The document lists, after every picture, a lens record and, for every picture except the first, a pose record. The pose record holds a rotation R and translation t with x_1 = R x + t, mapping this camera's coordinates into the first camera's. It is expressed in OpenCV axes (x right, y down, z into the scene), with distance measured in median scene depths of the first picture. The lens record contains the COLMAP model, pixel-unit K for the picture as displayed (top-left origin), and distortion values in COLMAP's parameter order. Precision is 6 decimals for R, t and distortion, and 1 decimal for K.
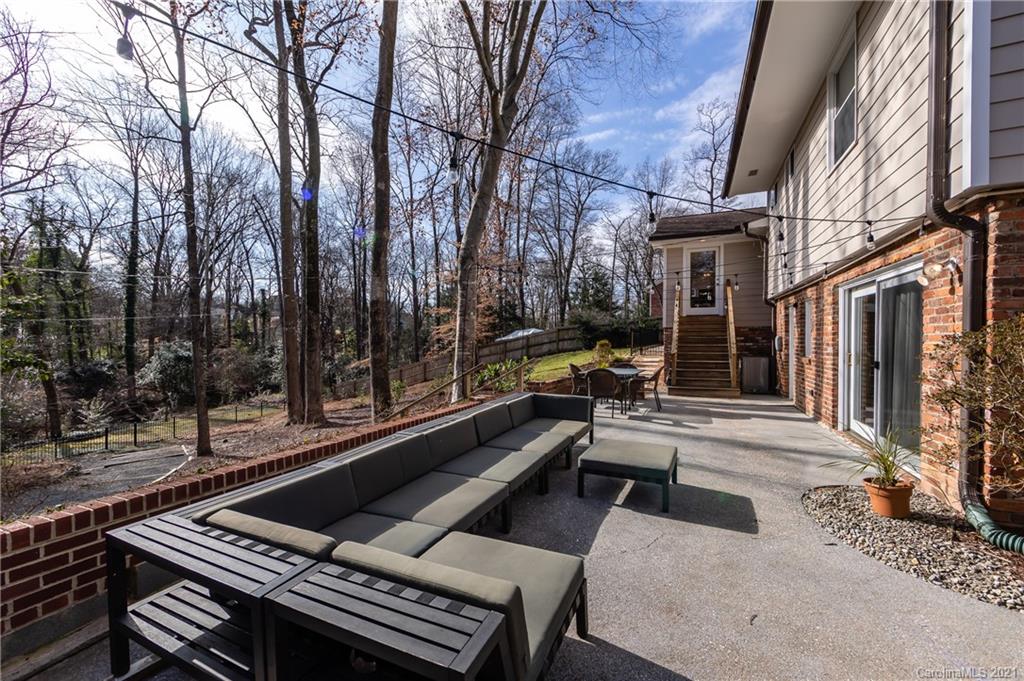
lens RADIAL K [[392.0, 0, 526.8], [0, 392.0, 341.9], [0, 0, 1]] dist [0.000033, -0.000010]
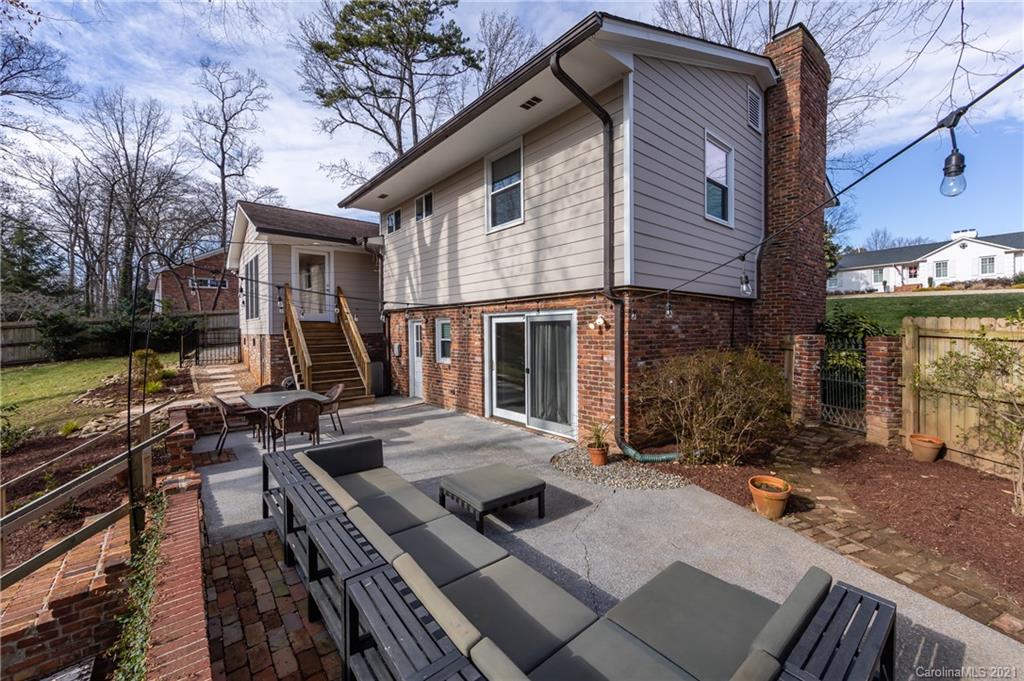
lens RADIAL K [[403.4, 0, 513.0], [0, 403.4, 336.4], [0, 0, 1]] dist [-0.009869, -0.000019]
pose [[0.451979, -0.018235, 0.891842, -0.430243], [0.015870, 0.999797, 0.012400, -0.078162], [-0.891887, 0.008550, 0.452177, 0.281738]]
